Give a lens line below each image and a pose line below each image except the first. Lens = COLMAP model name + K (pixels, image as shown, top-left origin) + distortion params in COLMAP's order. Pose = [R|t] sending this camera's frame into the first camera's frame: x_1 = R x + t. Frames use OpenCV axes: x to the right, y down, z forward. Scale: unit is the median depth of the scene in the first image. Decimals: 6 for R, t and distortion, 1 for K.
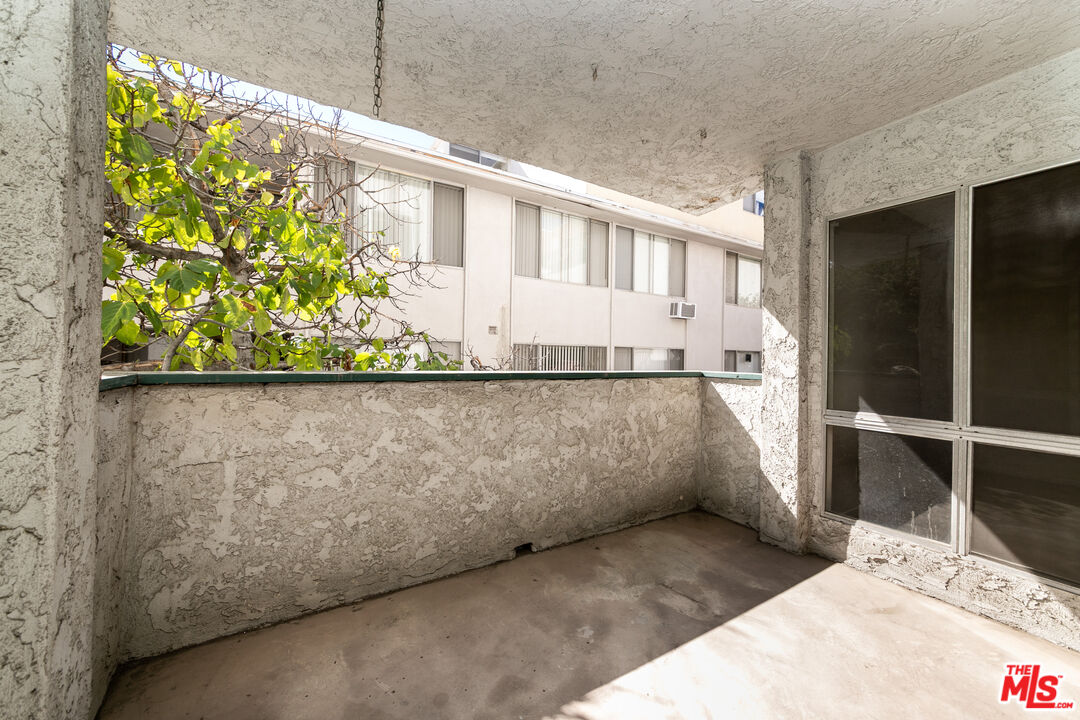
lens RADIAL K [[394.8, 0, 540.0], [0, 394.8, 360.0], [0, 0, 1]] dist [-0.000540, -0.000087]
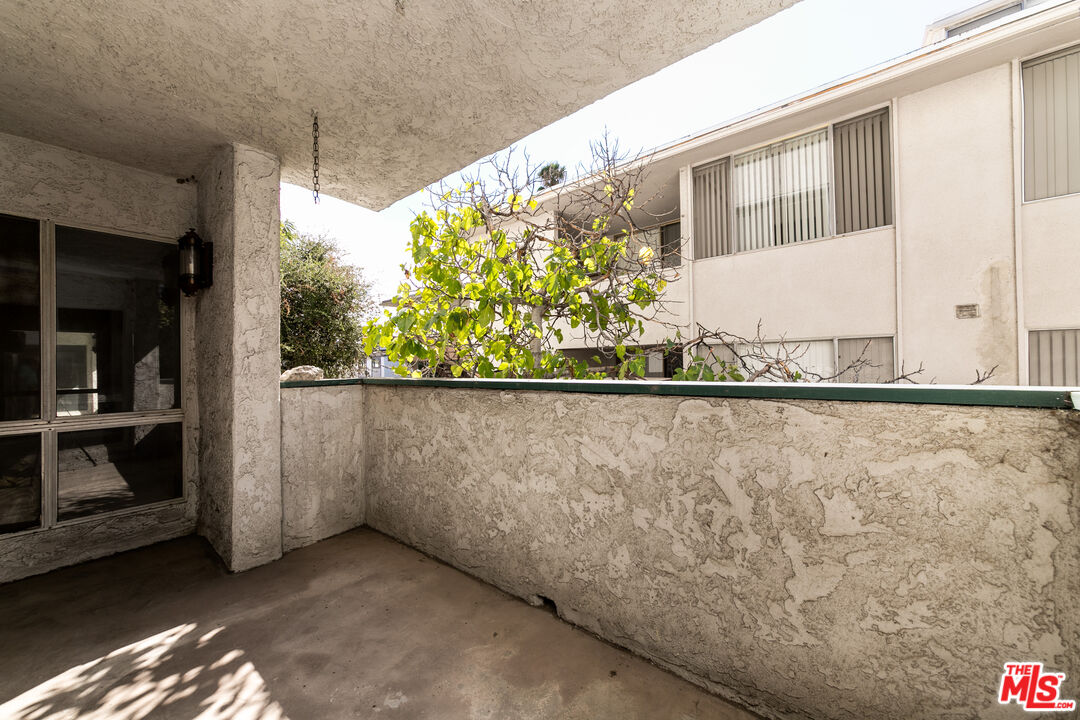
lens RADIAL K [[399.6, 0, 551.5], [0, 399.6, 364.9], [0, 0, 1]] dist [-0.002006, -0.000185]
pose [[0.351832, -0.022452, -0.935794, 0.702337], [0.017166, 0.999699, -0.017532, 0.011495], [0.935906, -0.009896, 0.352111, 0.704994]]
